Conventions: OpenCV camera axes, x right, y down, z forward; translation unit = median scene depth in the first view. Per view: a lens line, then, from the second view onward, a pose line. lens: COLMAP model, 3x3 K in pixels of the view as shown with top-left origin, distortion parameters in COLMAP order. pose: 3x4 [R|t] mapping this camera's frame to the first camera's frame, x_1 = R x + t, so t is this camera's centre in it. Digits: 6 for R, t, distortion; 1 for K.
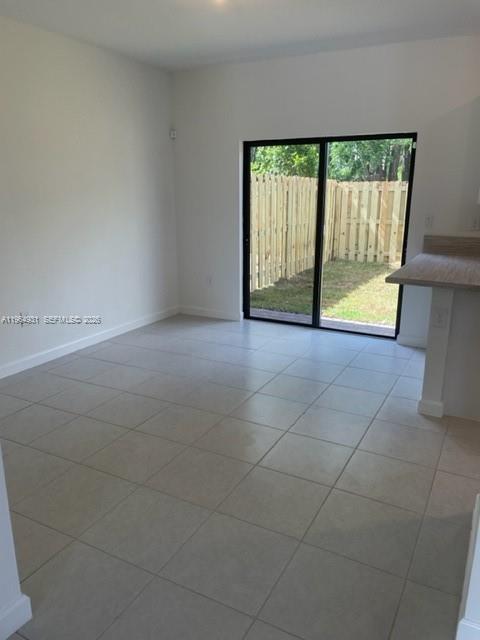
lens RADIAL K [[489.7, 0, 243.8], [0, 489.7, 316.5], [0, 0, 1]] dist [0.049878, -0.039092]
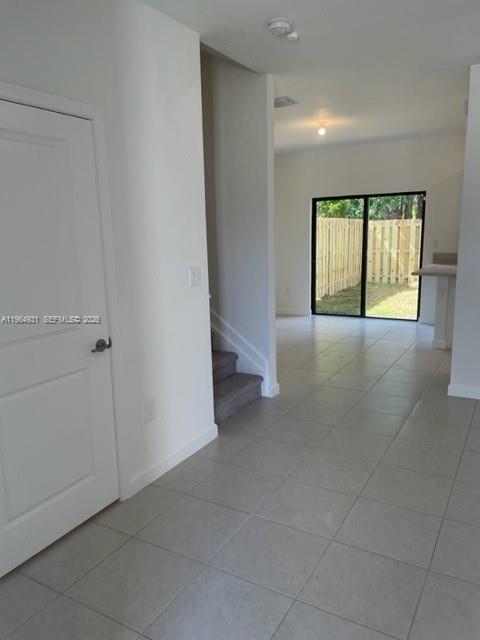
lens RADIAL K [[489.7, 0, 237.1], [0, 489.7, 324.9], [0, 0, 1]] dist [0.049878, -0.039092]
pose [[0.998883, -0.018722, -0.043379, -0.094563], [0.016018, 0.997956, -0.061866, 0.072201], [0.044449, 0.061102, 0.997141, -0.282415]]
